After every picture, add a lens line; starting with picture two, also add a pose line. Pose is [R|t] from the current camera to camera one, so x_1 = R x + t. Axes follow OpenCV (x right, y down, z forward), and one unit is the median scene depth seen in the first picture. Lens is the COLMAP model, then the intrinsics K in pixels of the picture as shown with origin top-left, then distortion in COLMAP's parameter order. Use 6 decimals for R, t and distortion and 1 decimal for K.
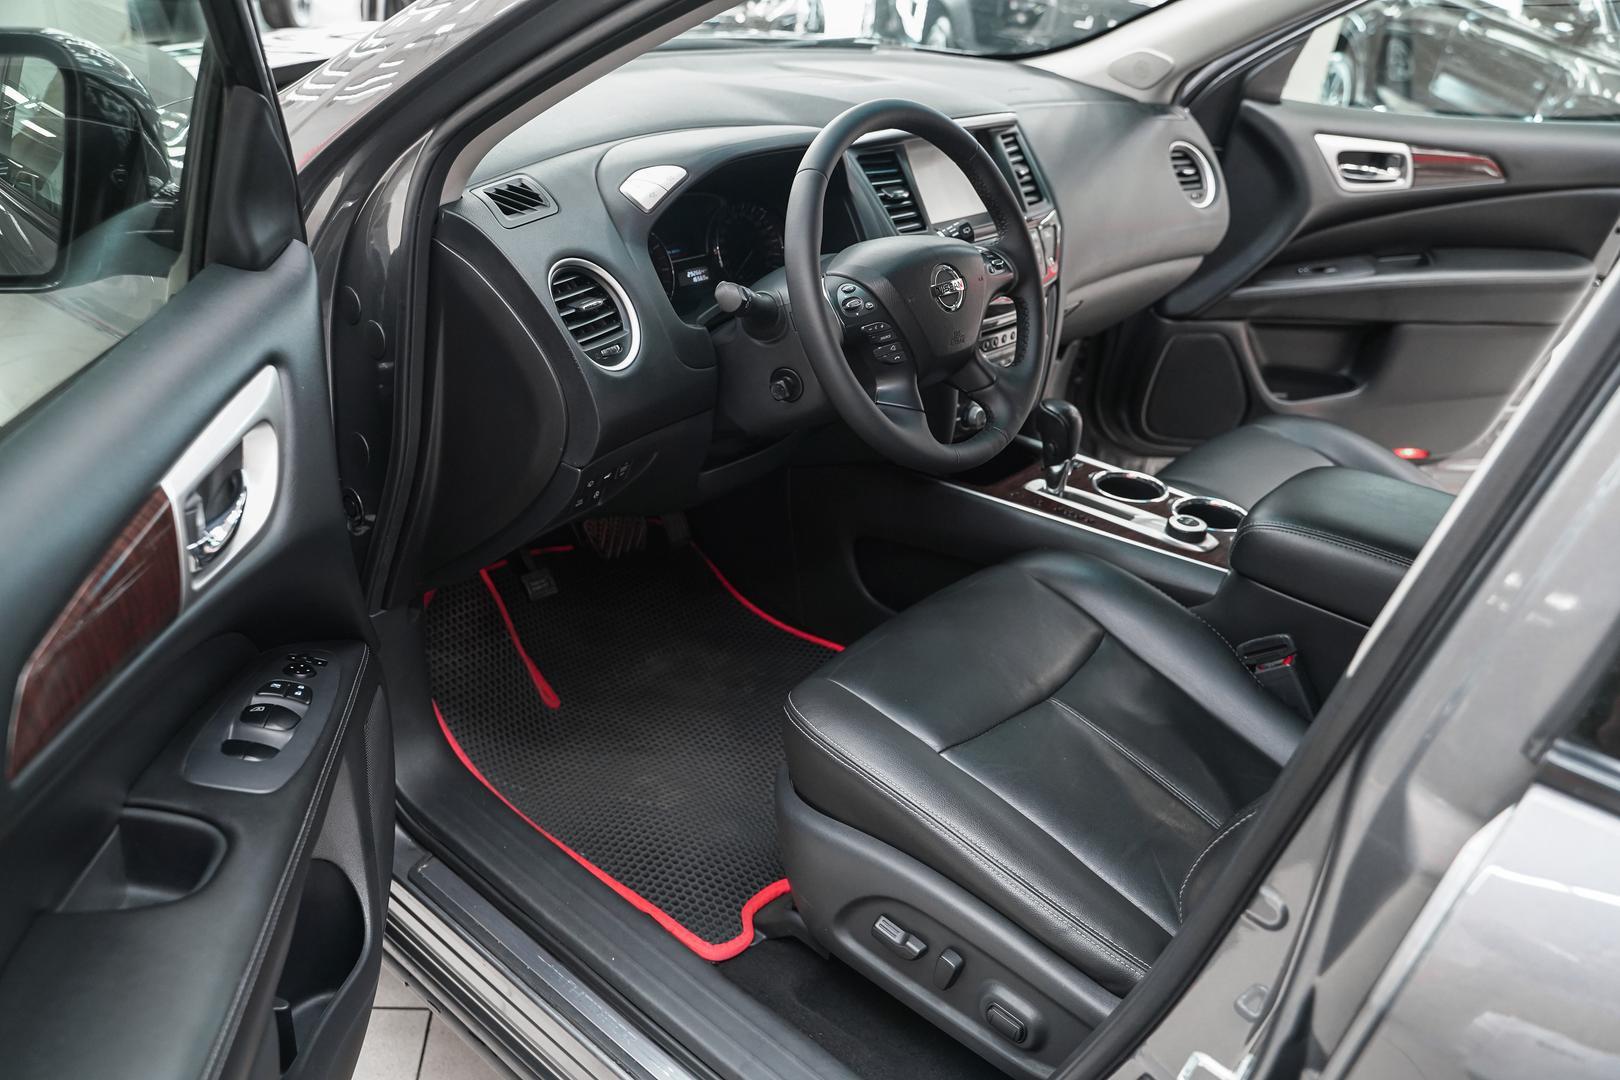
lens RADIAL K [[1308.3, 0, 810.0], [0, 1308.3, 540.0], [0, 0, 1]] dist [-0.006820, -0.007780]
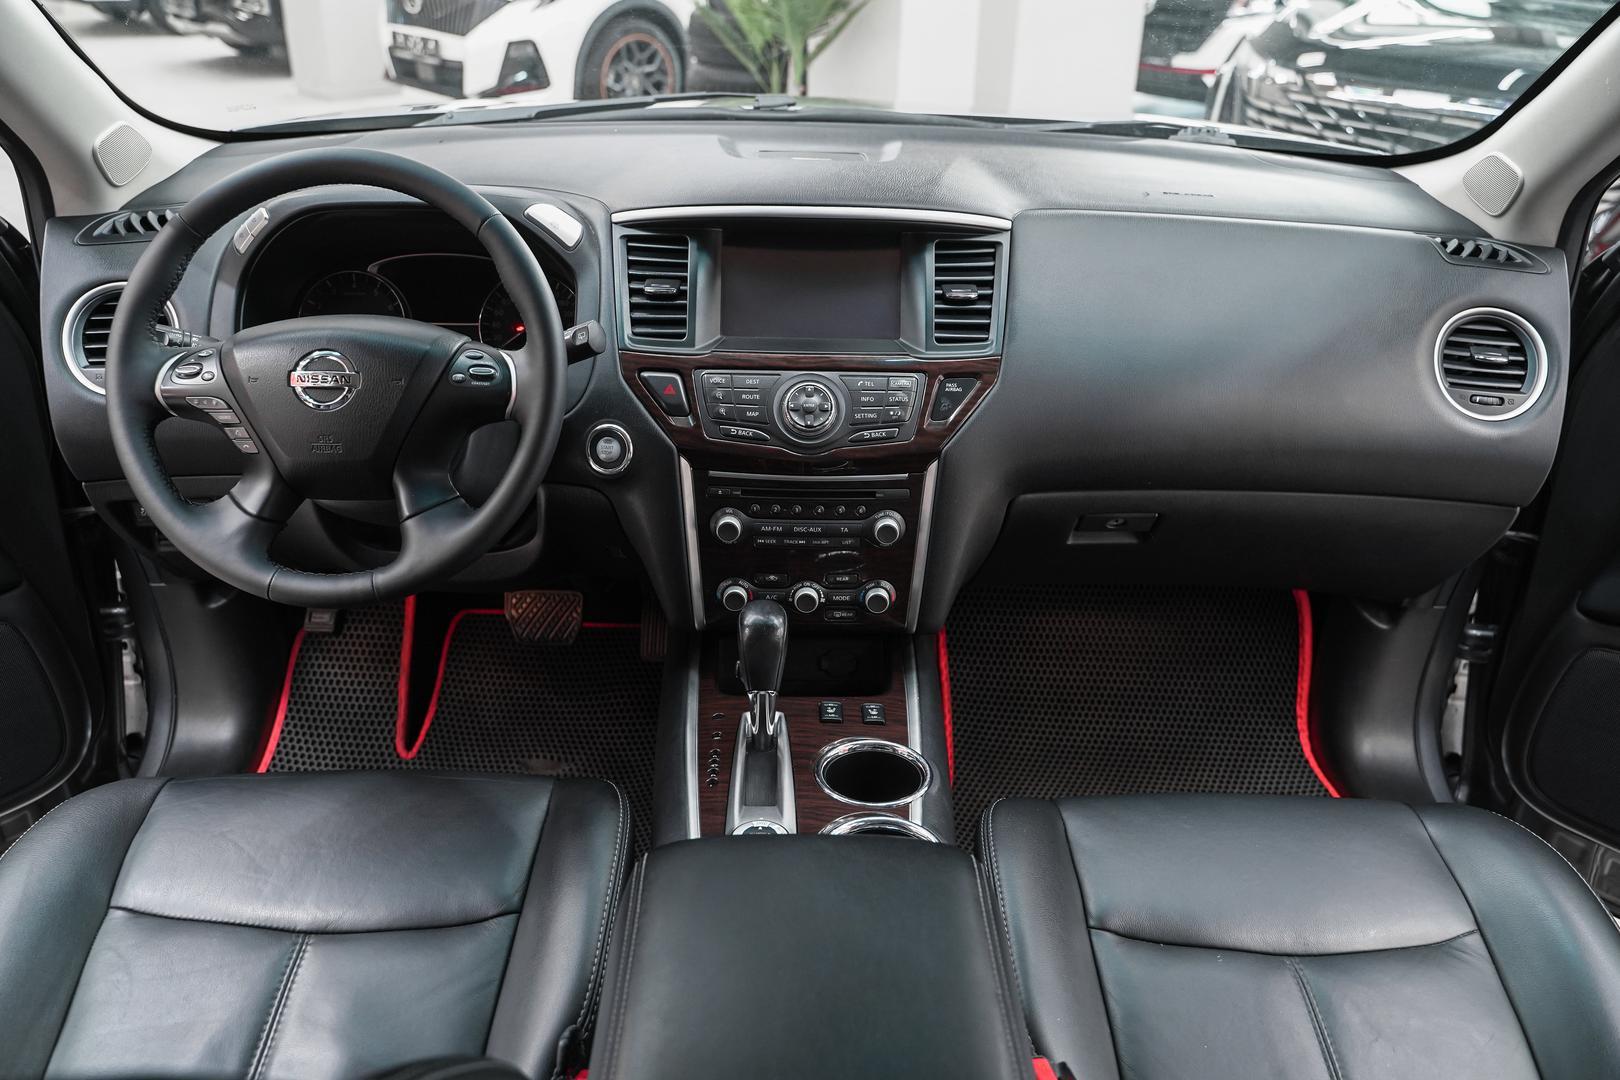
lens RADIAL K [[1308.3, 0, 810.0], [0, 1308.3, 540.0], [0, 0, 1]] dist [-0.006820, -0.007780]
pose [[0.638319, 0.256483, -0.725786, 0.656483], [-0.312831, 0.947921, 0.059853, -0.176849], [0.703339, 0.188843, 0.685312, 0.496813]]
